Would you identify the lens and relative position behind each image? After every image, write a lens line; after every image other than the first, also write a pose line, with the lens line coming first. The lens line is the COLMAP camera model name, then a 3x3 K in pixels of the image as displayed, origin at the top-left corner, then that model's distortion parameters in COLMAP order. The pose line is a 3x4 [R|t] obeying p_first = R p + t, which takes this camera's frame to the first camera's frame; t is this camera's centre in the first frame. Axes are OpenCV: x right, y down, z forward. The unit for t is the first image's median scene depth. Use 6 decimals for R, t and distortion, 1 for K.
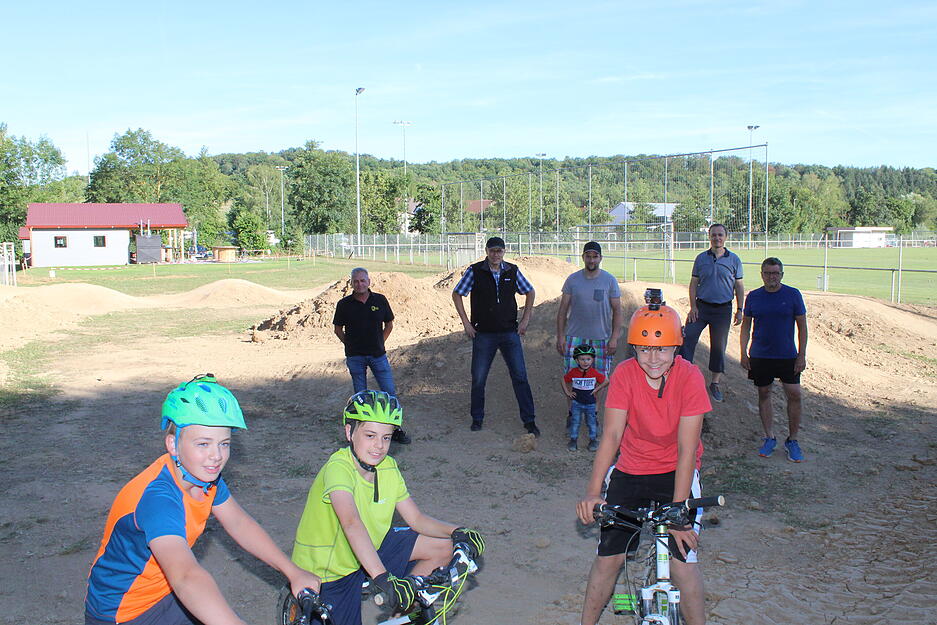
lens RADIAL K [[773.5, 0, 468.0], [0, 773.5, 310.5], [0, 0, 1]] dist [-0.168554, 0.147100]
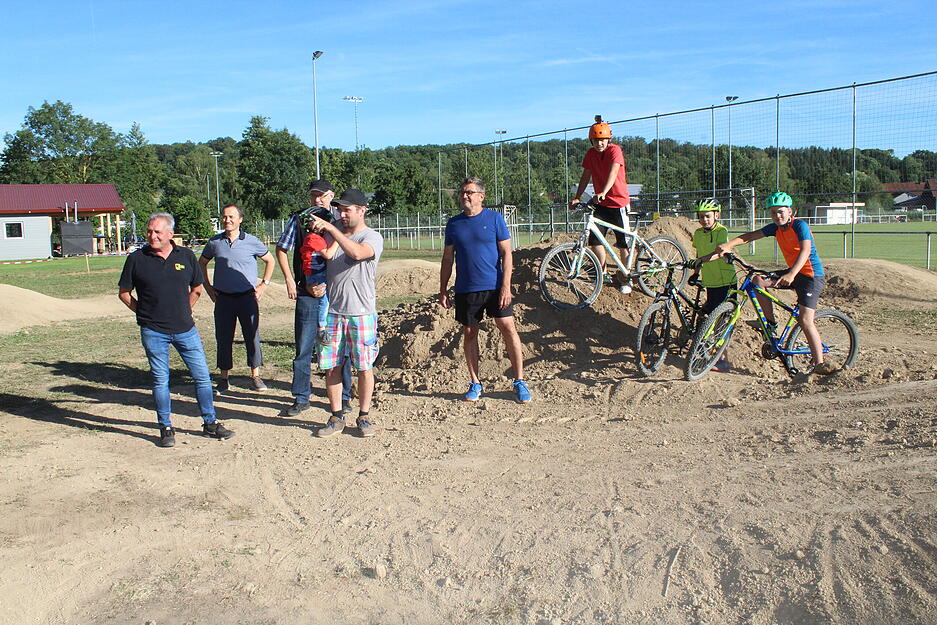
lens RADIAL K [[773.5, 0, 463.9], [0, 773.5, 313.2], [0, 0, 1]] dist [-0.168554, 0.147100]
pose [[0.996330, -0.030197, 0.080086, -0.038742], [0.028697, 0.999392, 0.019820, -0.002441], [-0.080636, -0.017449, 0.996591, 0.084192]]
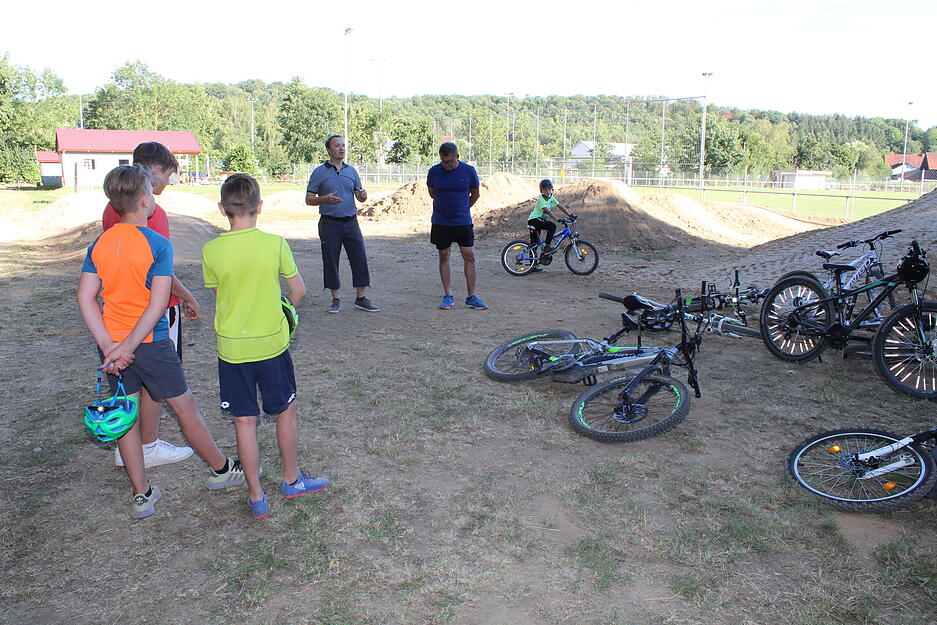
lens RADIAL K [[773.5, 0, 469.2], [0, 773.5, 307.3], [0, 0, 1]] dist [-0.168554, 0.147100]
pose [[0.998101, 0.012595, 0.060301, -0.022899], [-0.017172, 0.996961, 0.075983, 0.013831], [-0.059161, -0.076874, 0.995284, -0.081166]]
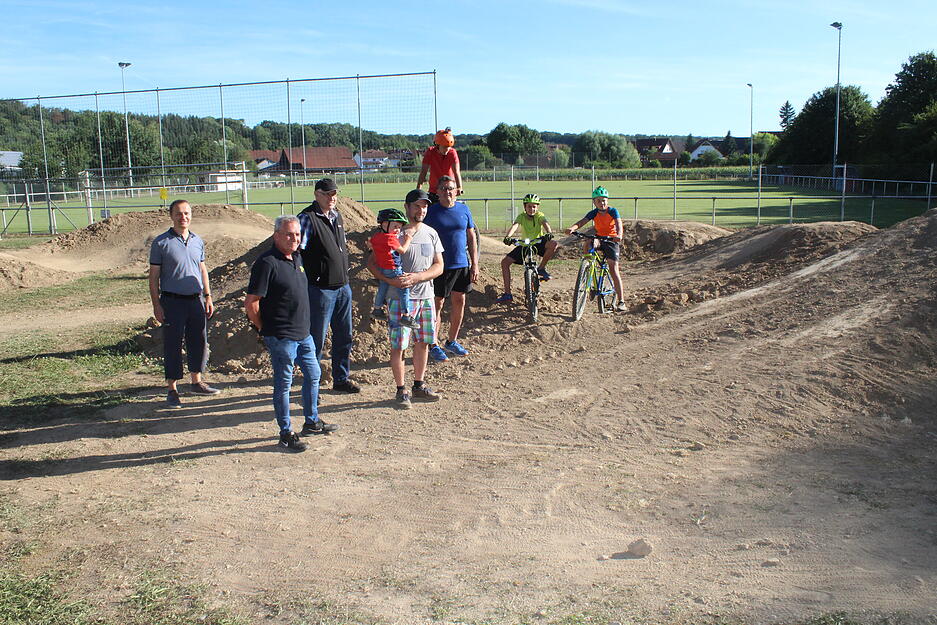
lens RADIAL K [[773.5, 0, 465.2], [0, 773.5, 305.9], [0, 0, 1]] dist [-0.168554, 0.147100]
pose [[0.634066, -0.140017, 0.760497, -0.089255], [0.093057, 0.990139, 0.104711, -0.007268], [-0.767659, 0.004376, 0.640843, 0.096484]]
